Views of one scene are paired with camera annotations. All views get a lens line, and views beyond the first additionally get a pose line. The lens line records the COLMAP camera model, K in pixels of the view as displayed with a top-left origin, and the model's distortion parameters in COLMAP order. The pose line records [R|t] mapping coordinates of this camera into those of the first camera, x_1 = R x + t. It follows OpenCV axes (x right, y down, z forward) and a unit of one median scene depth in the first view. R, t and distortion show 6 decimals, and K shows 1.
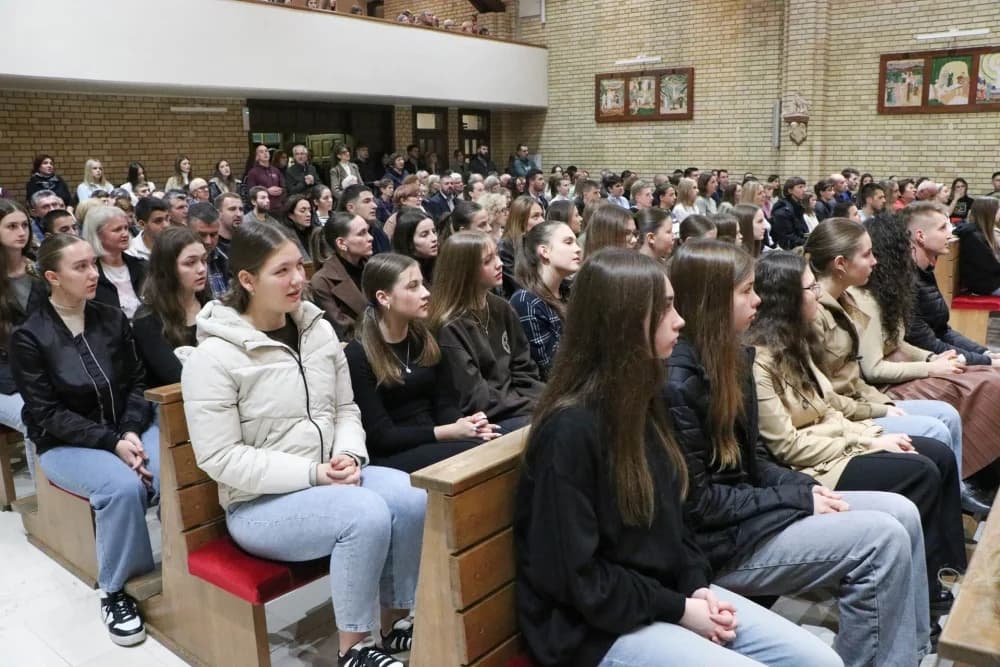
lens RADIAL K [[811.3, 0, 500.0], [0, 811.3, 333.5], [0, 0, 1]] dist [-0.198435, 0.164537]
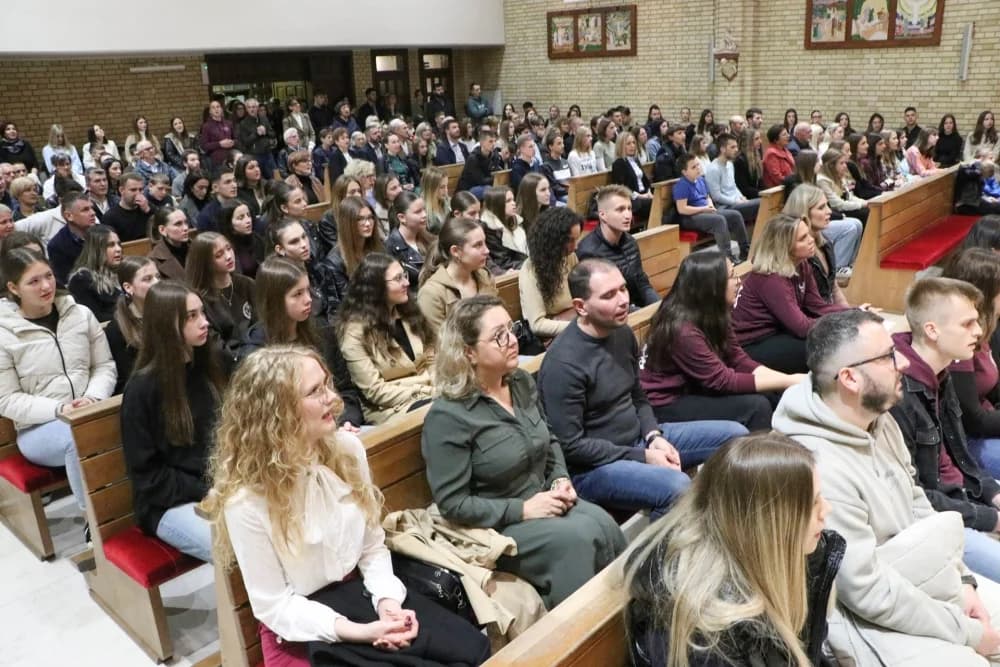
lens RADIAL K [[811.3, 0, 500.0], [0, 811.3, 333.5], [0, 0, 1]] dist [-0.198435, 0.164537]
pose [[0.998923, -0.012796, -0.044596, 0.124666], [0.017316, 0.994584, 0.102487, -0.020735], [0.043043, -0.103149, 0.993734, -0.081186]]
